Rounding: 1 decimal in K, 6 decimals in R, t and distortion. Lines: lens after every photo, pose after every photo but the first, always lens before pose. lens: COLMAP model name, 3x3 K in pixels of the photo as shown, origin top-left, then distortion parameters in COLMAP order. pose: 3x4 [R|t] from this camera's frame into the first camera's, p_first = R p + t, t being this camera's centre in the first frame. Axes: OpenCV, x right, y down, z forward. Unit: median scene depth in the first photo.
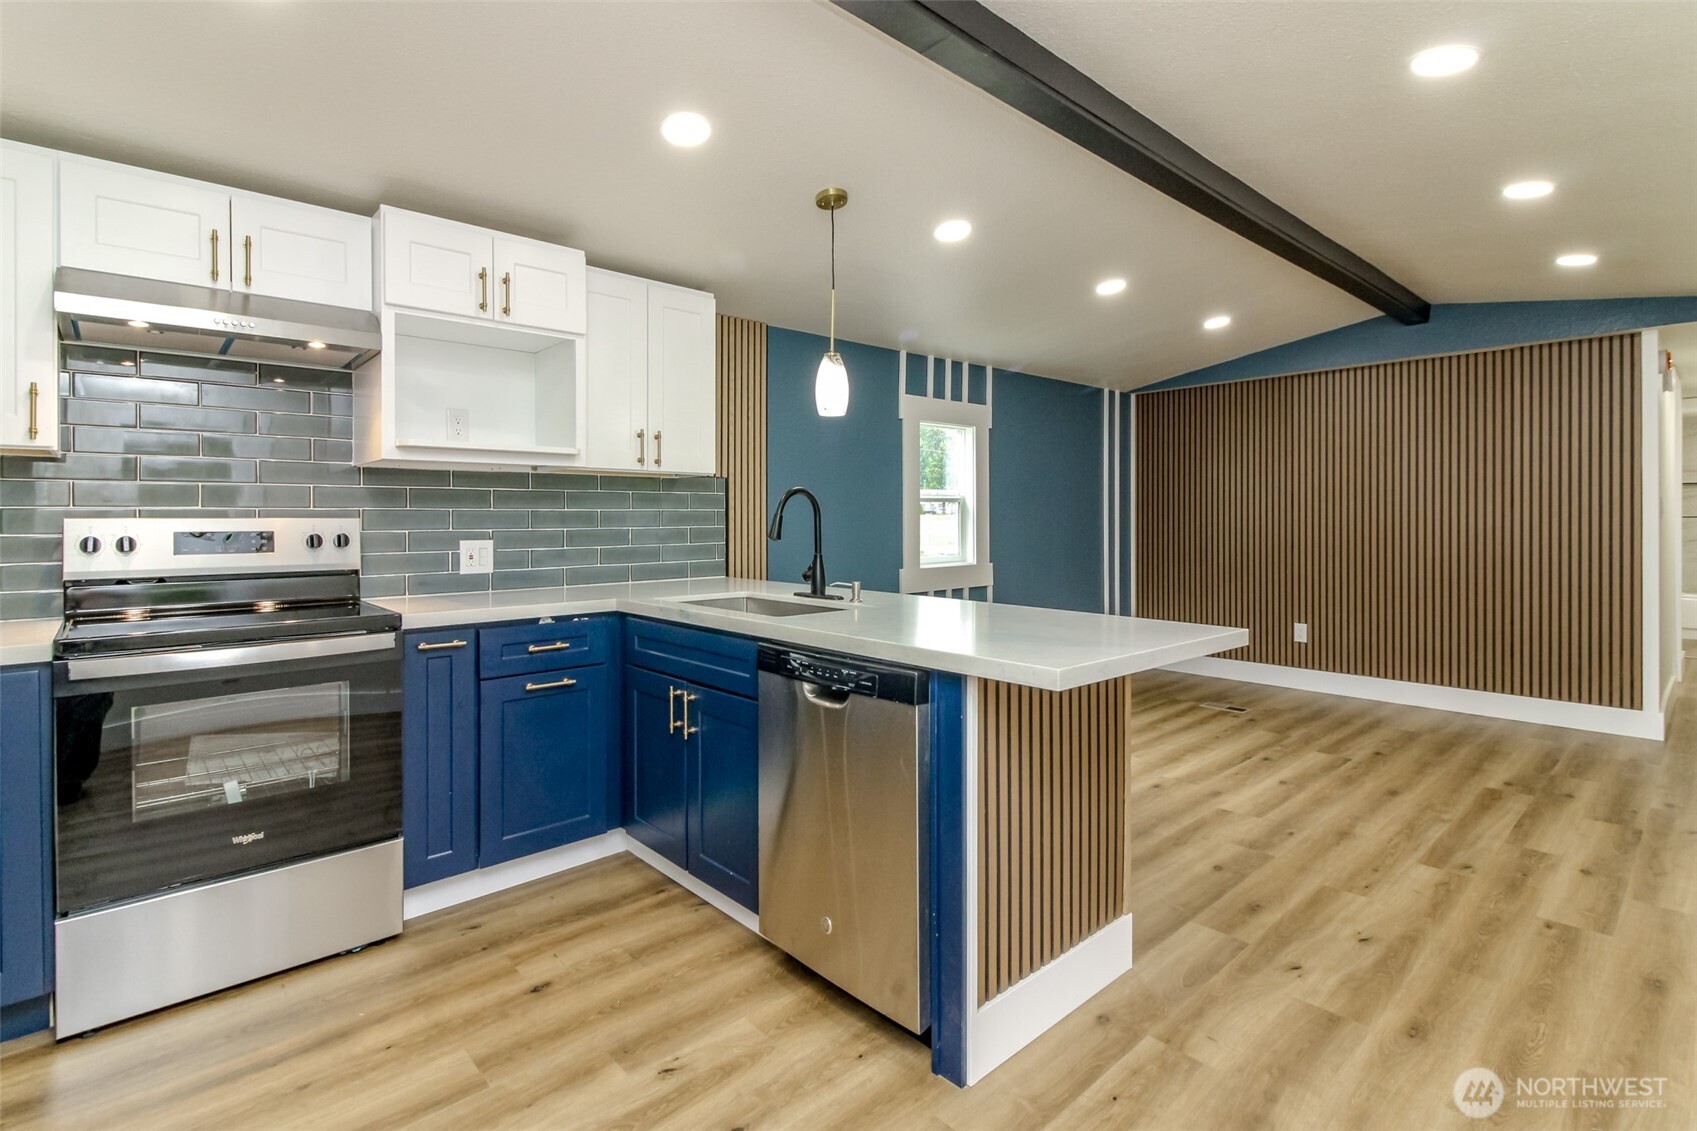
lens RADIAL K [[794.9, 0, 840.9], [0, 794.9, 520.2], [0, 0, 1]] dist [-0.000552, -0.001010]
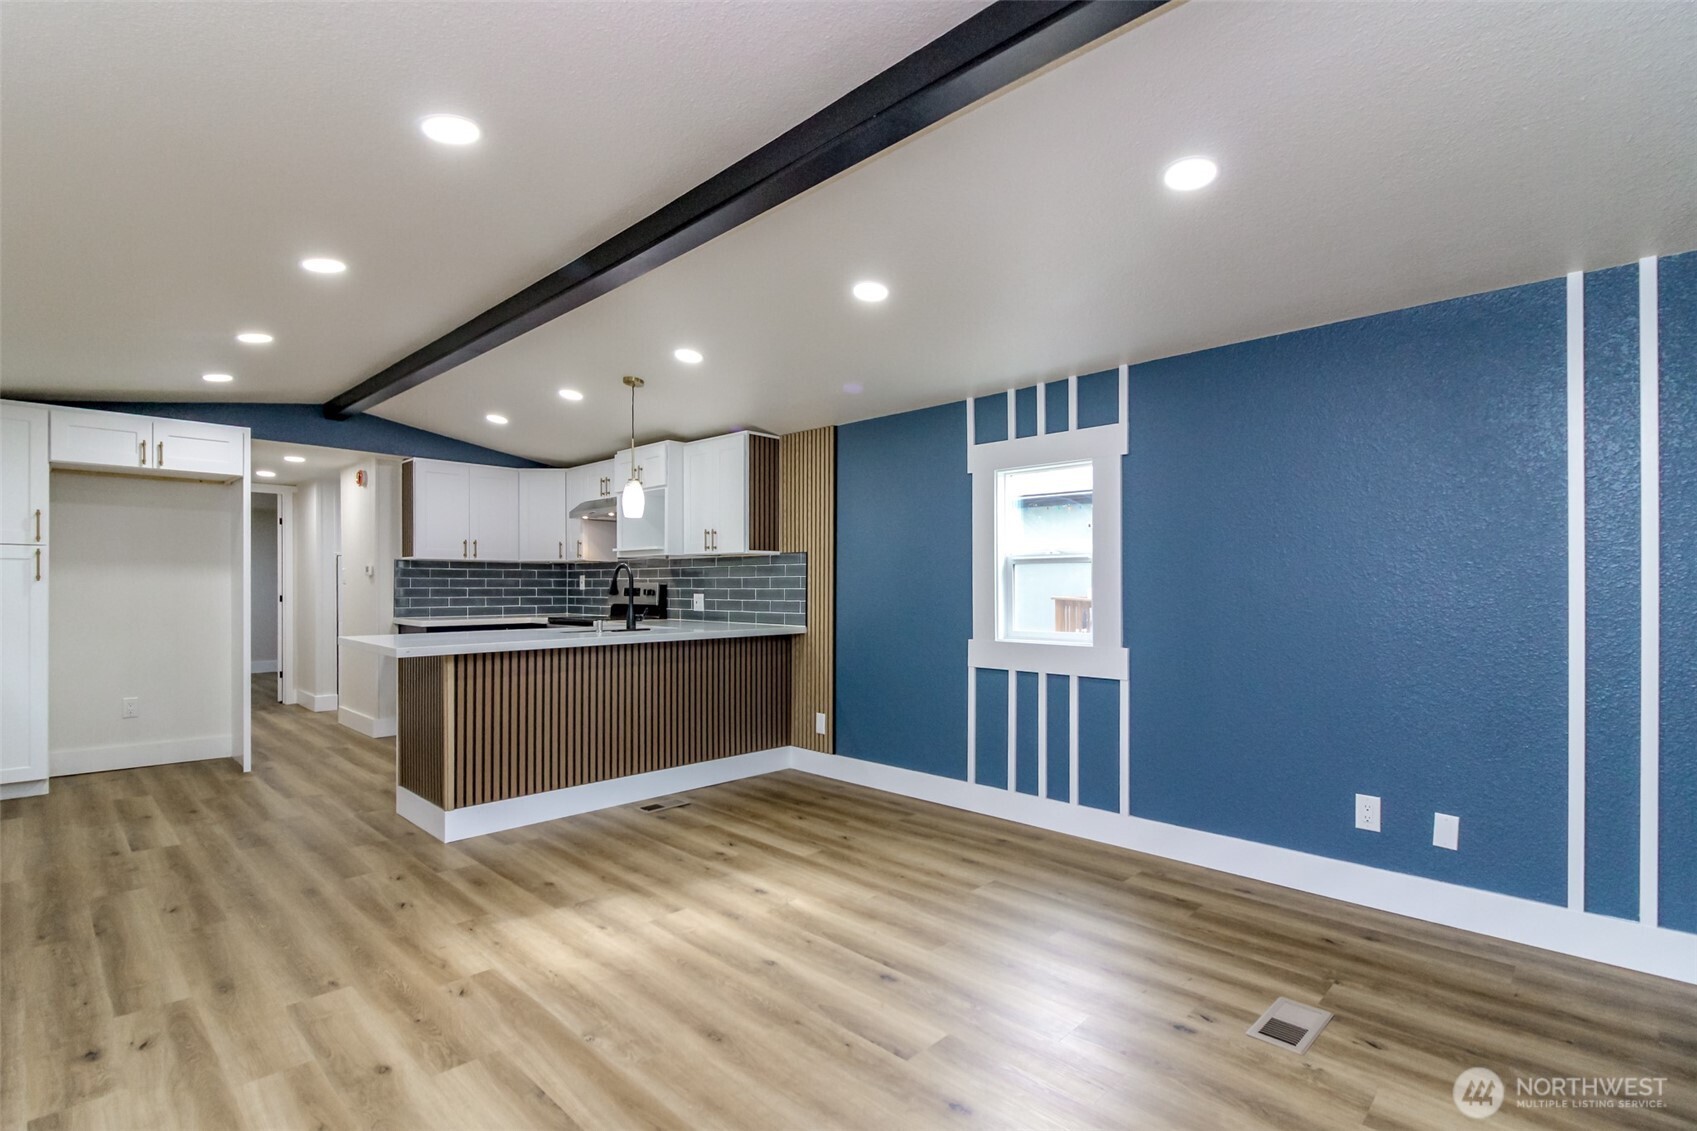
lens RADIAL K [[804.8, 0, 843.1], [0, 804.8, 584.1], [0, 0, 1]] dist [0.001038, -0.000473]
pose [[0.069936, 0.000120, -0.997551, 1.624264], [-0.005632, 0.999984, -0.000274, 0.000030], [0.997536, 0.005637, 0.069935, 1.304028]]
